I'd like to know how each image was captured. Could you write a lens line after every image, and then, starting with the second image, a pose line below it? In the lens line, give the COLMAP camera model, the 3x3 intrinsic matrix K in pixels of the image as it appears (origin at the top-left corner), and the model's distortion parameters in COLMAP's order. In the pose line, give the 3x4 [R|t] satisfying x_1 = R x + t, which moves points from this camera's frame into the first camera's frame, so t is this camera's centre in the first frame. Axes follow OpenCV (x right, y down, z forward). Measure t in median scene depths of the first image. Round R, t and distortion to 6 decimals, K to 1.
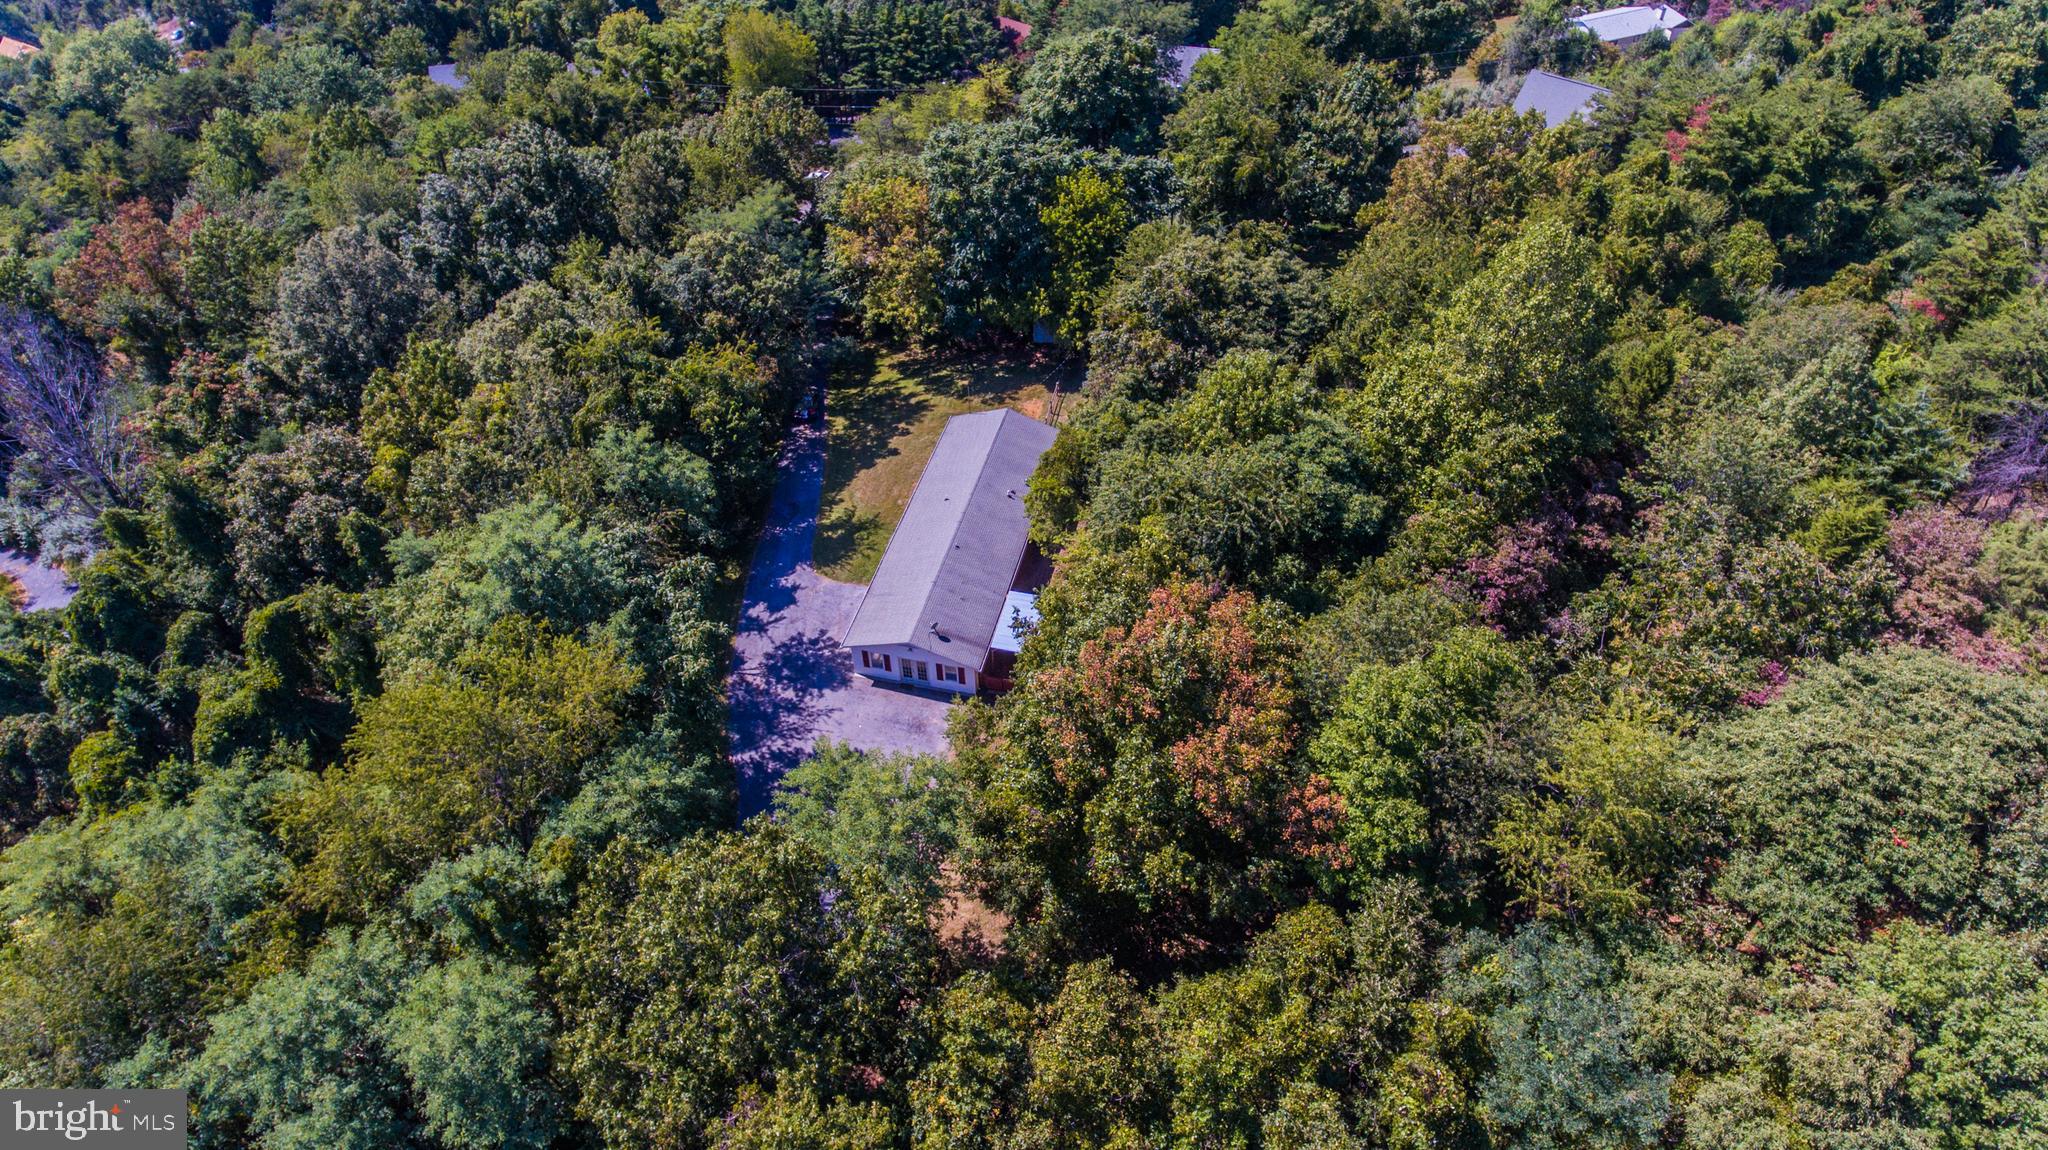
lens RADIAL K [[1208.6, 0, 1030.9], [0, 1208.6, 570.9], [0, 0, 1]] dist [0.002344, -0.002930]
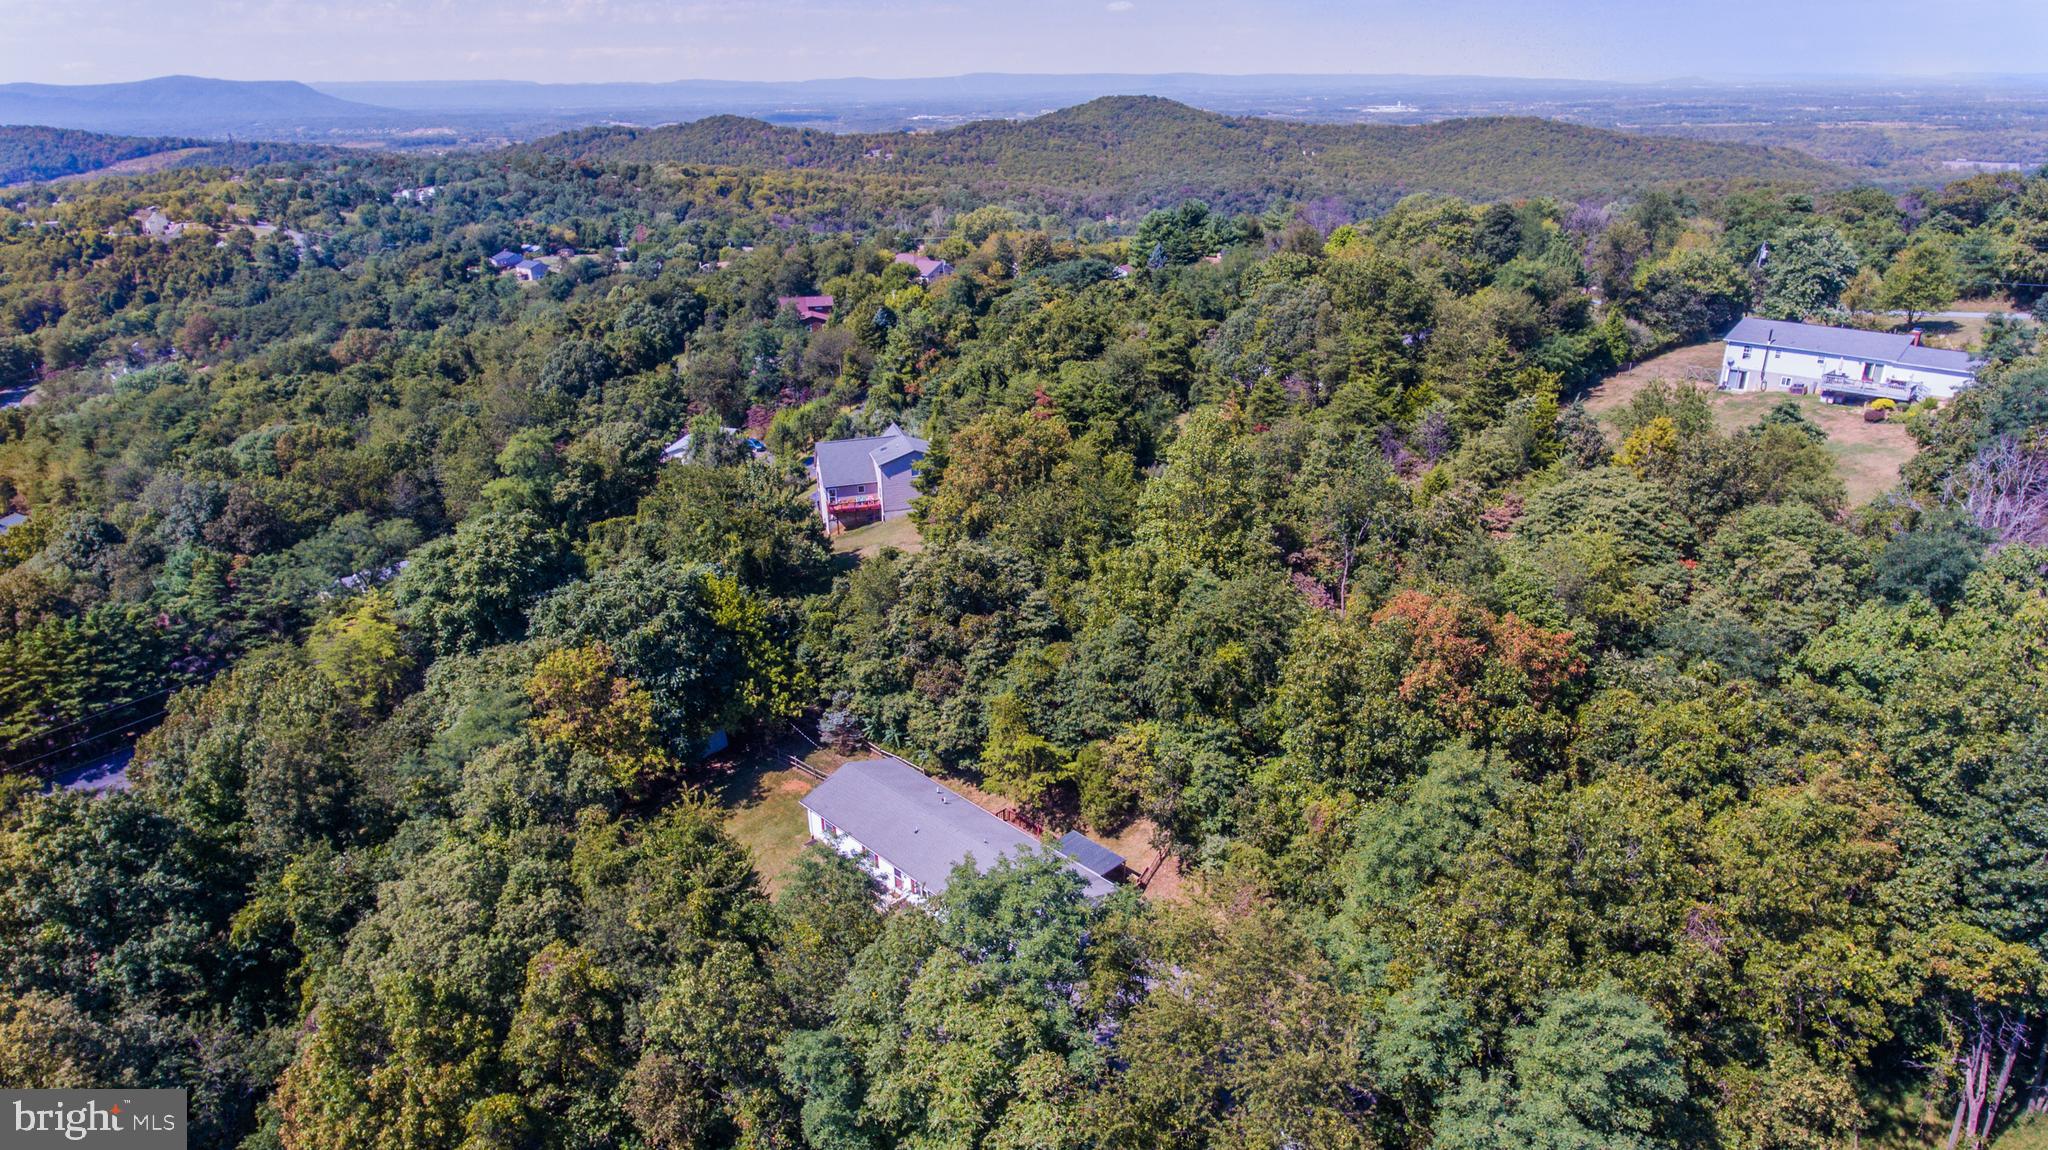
lens RADIAL K [[1208.6, 0, 1029.2], [0, 1208.6, 576.4], [0, 0, 1]] dist [0.002344, -0.002930]
pose [[0.537452, -0.320202, 0.780138, -0.698569], [0.592558, 0.801625, -0.079204, -0.087605], [-0.600017, 0.504845, 0.620573, 0.186818]]
